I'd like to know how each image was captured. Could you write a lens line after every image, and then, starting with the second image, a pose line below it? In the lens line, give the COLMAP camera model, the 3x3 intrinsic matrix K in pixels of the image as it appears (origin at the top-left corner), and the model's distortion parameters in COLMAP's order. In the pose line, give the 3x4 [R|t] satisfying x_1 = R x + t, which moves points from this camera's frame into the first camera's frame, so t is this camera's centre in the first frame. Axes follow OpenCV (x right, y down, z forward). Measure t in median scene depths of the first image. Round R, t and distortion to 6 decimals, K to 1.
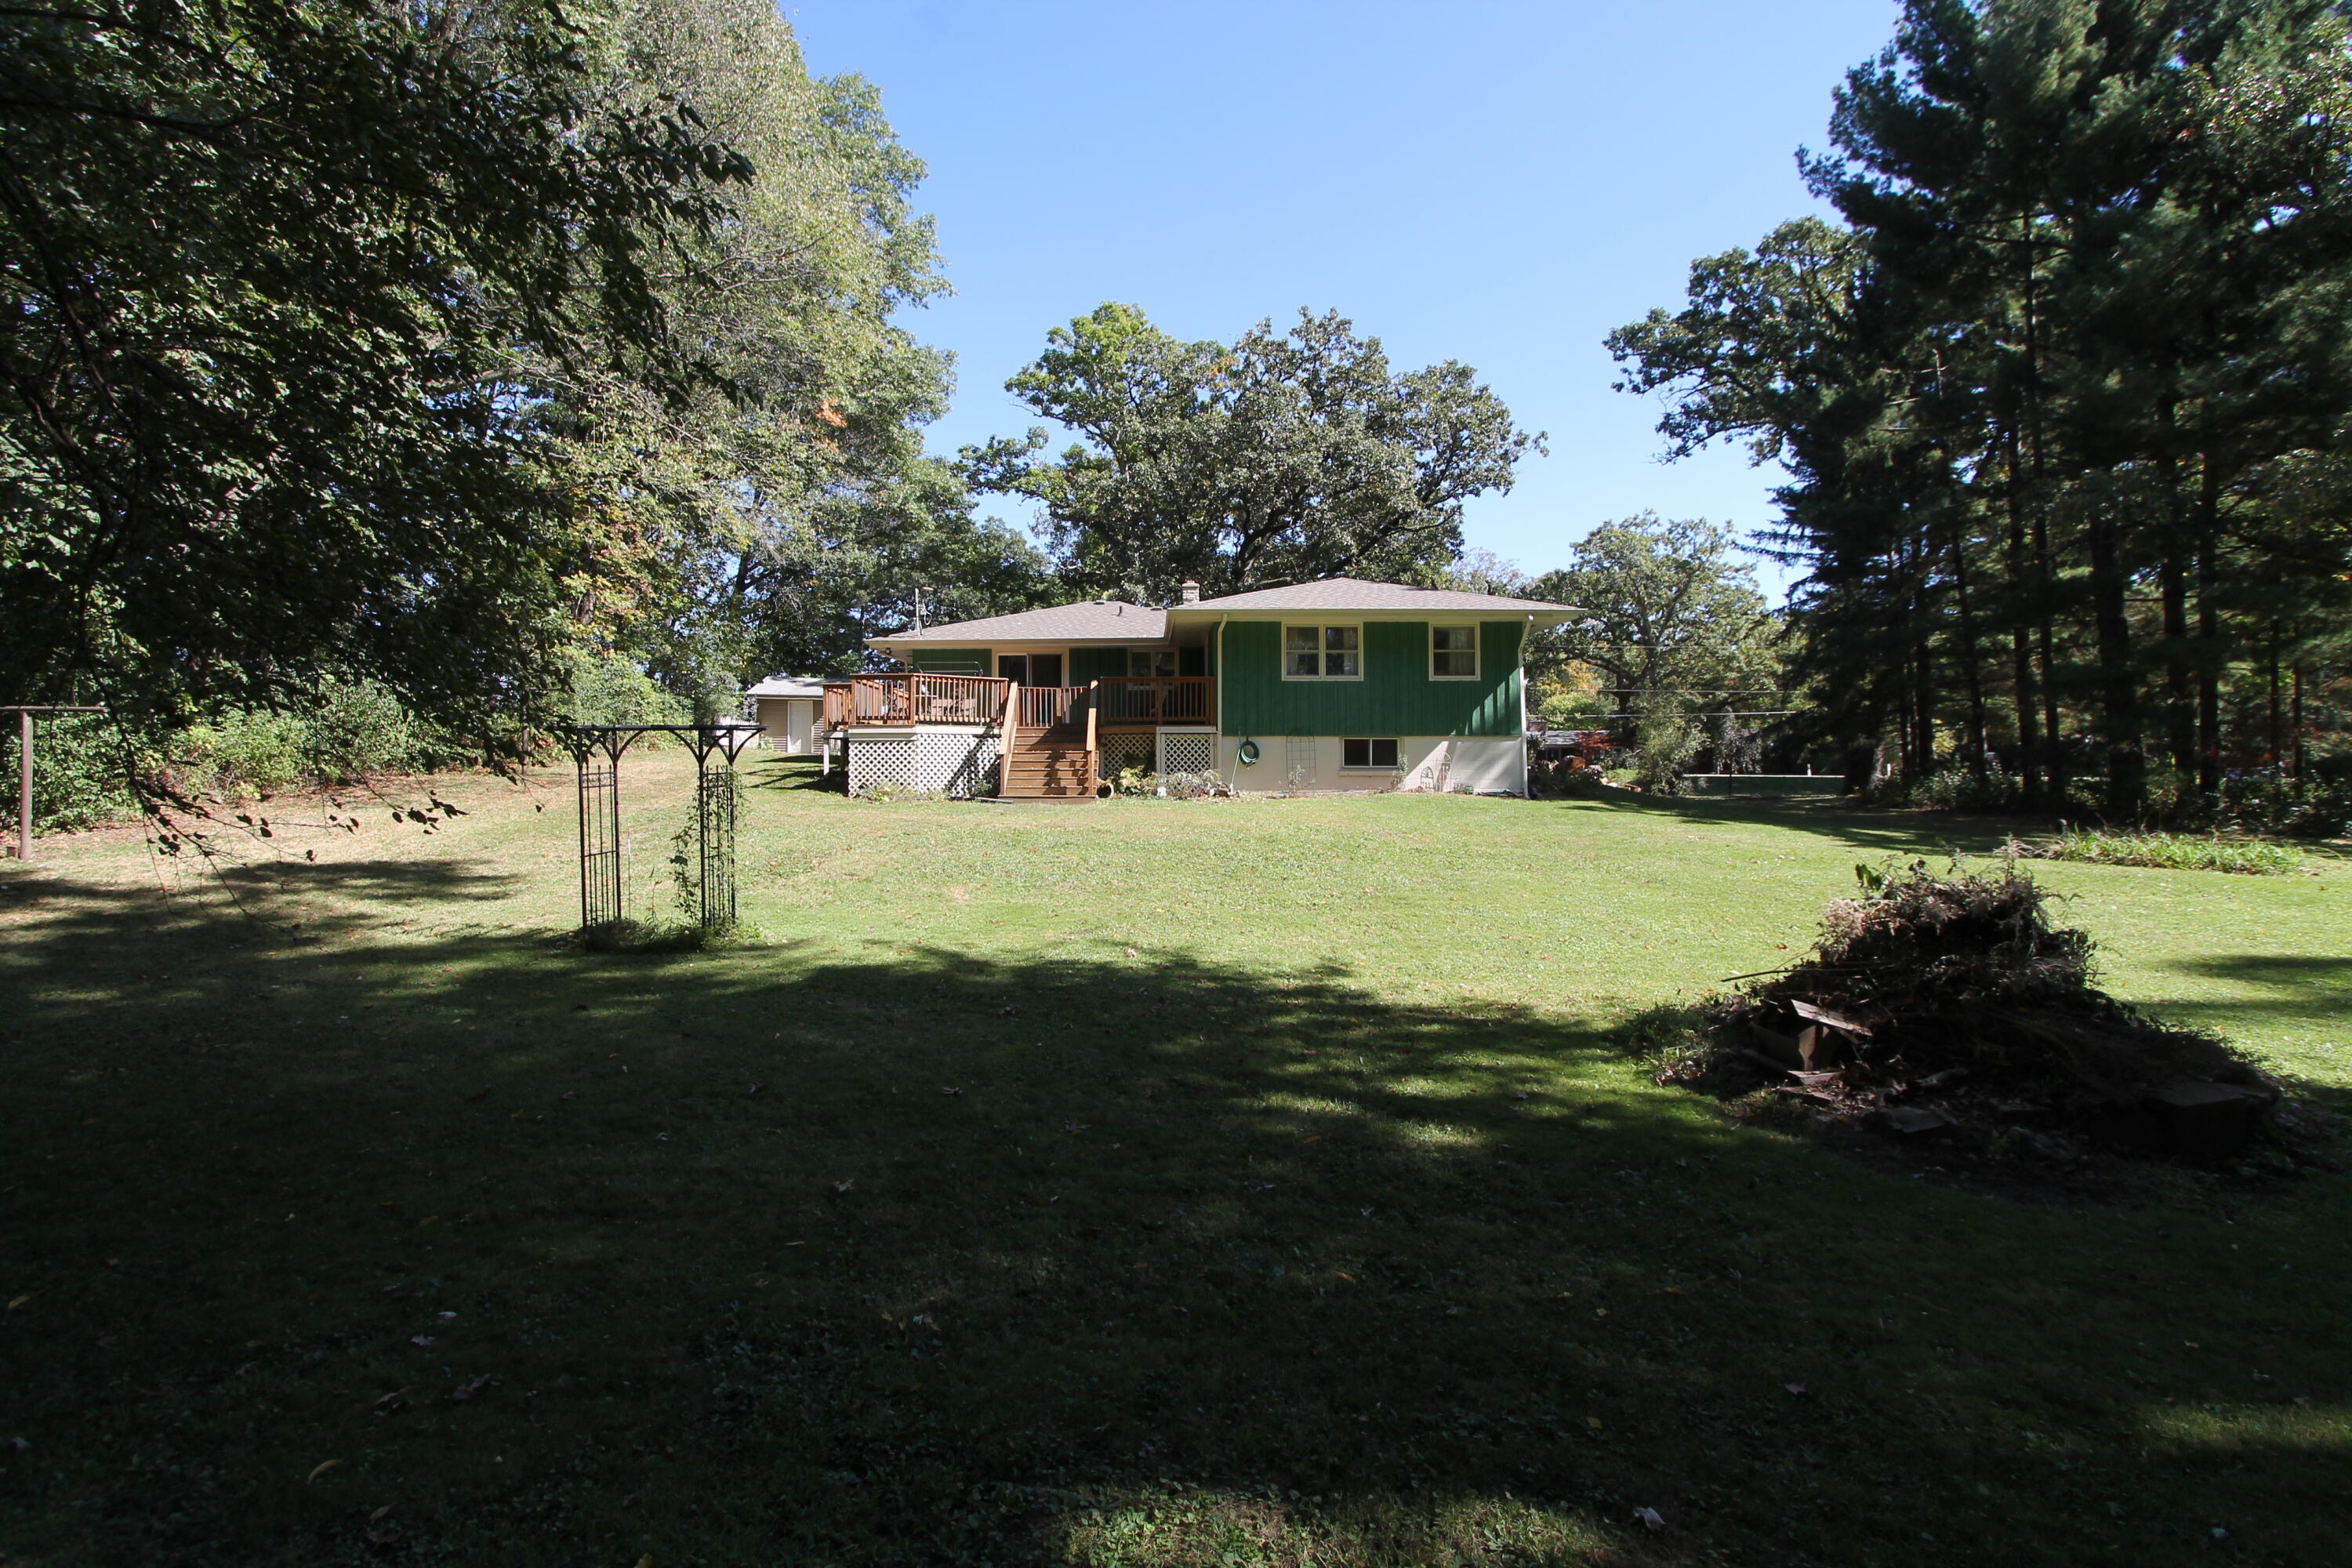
lens RADIAL K [[1097.0, 0, 1171.2], [0, 1097.0, 762.2], [0, 0, 1]] dist [-0.016799, 0.002472]
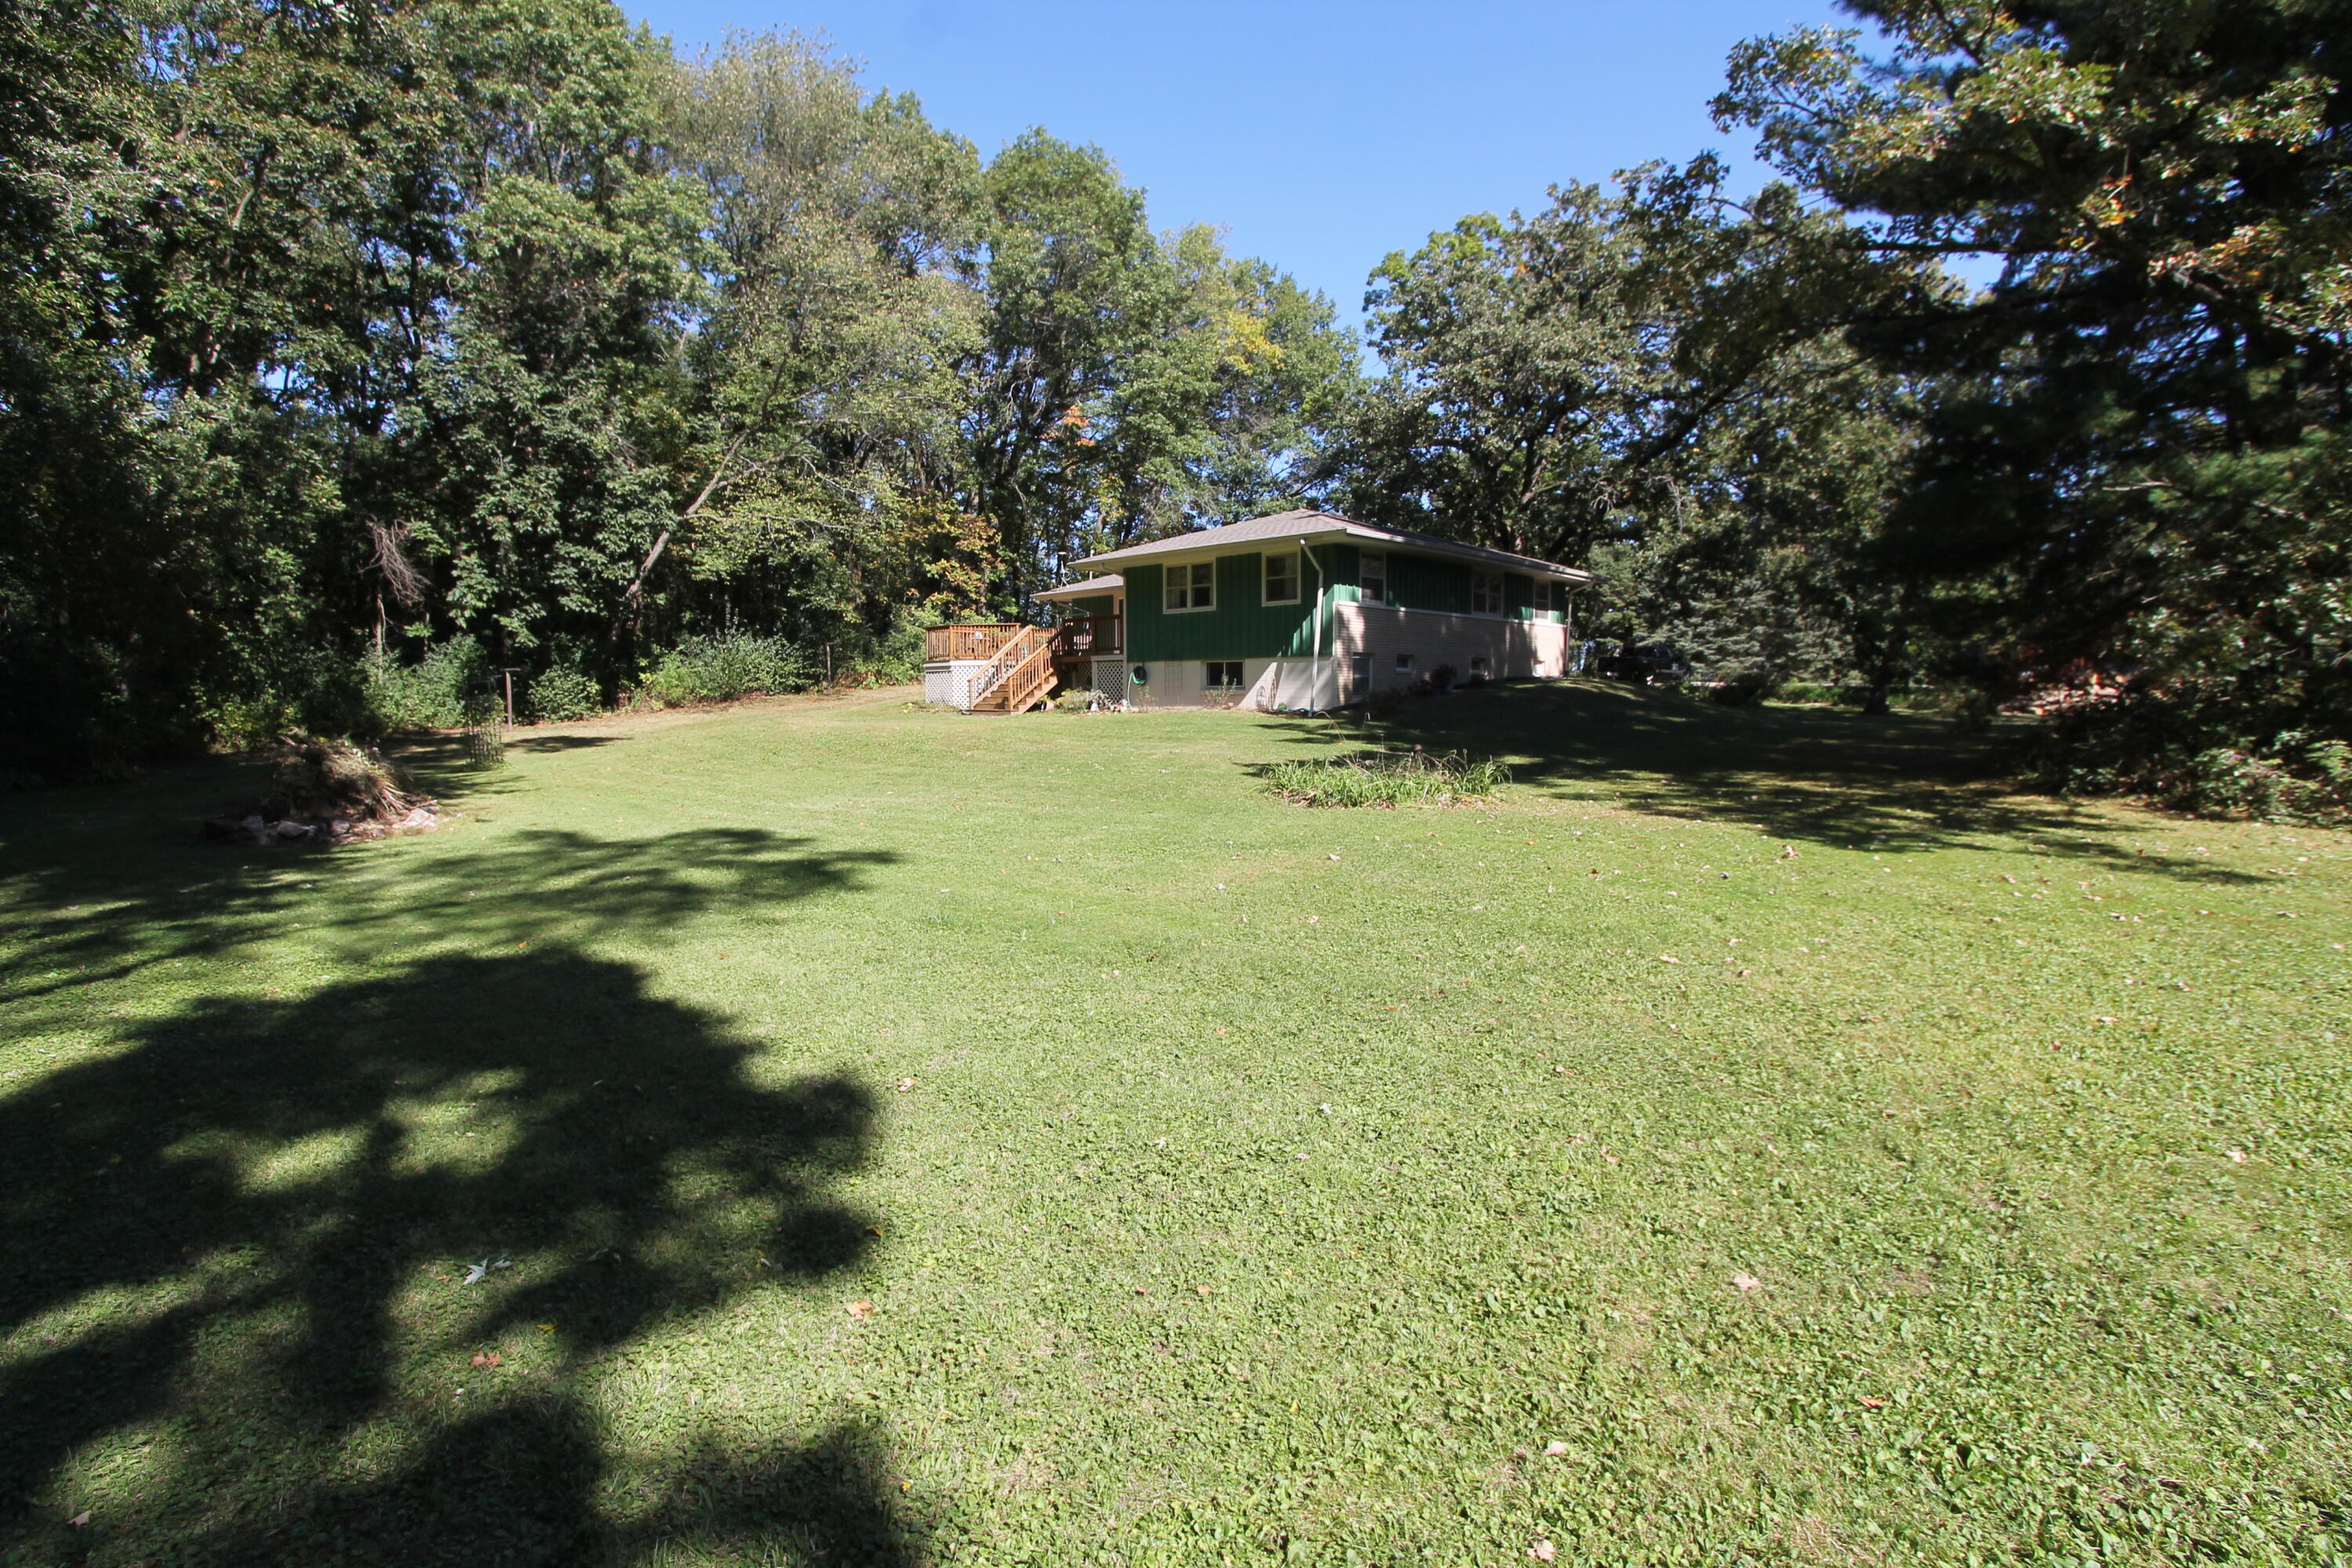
lens RADIAL K [[1097.0, 0, 1171.2], [0, 1097.0, 762.2], [0, 0, 1]] dist [-0.016799, 0.002472]
pose [[0.711524, 0.044973, -0.701222, 0.936634], [0.007645, 0.997395, 0.071725, 0.000349], [0.702621, -0.056395, 0.709326, 0.158448]]
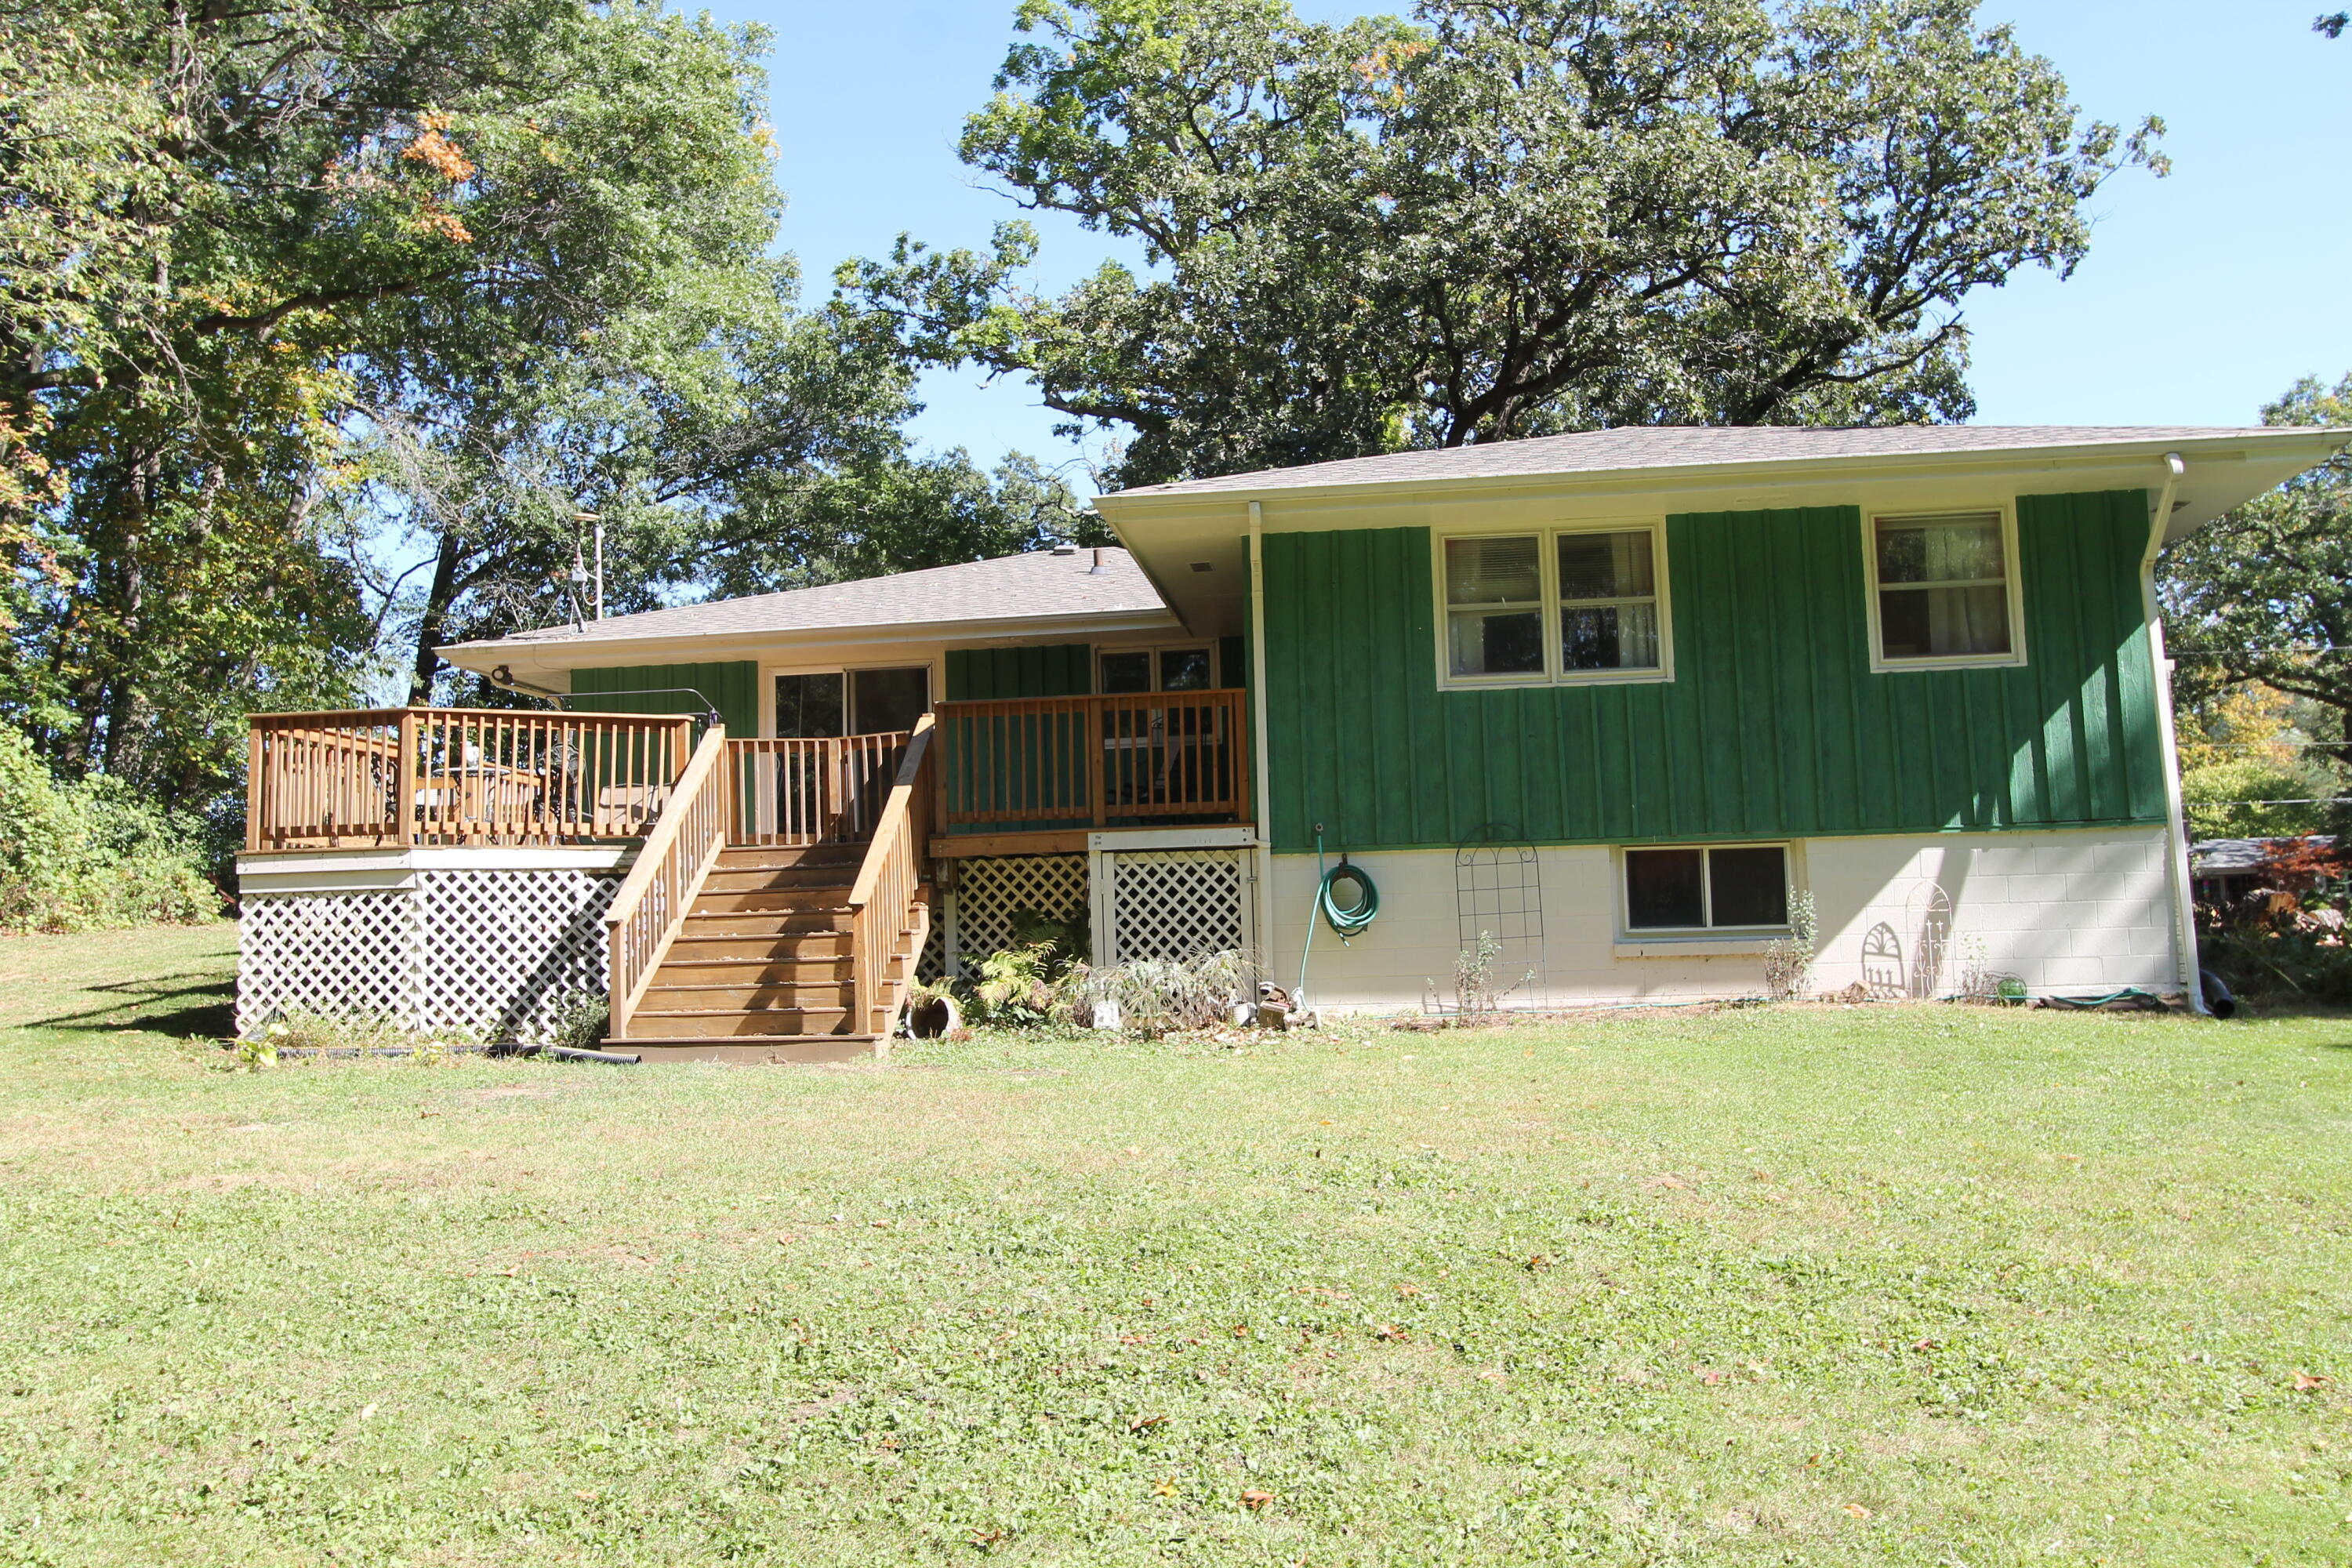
lens RADIAL K [[2007.2, 0, 1174.2], [0, 2007.2, 757.8], [0, 0, 1]] dist [0.003352, -0.006822]
pose [[0.990713, -0.037225, -0.130777, 0.100198], [0.025858, 0.995823, -0.087562, 0.001381], [0.133490, 0.083367, 0.987537, 0.351299]]
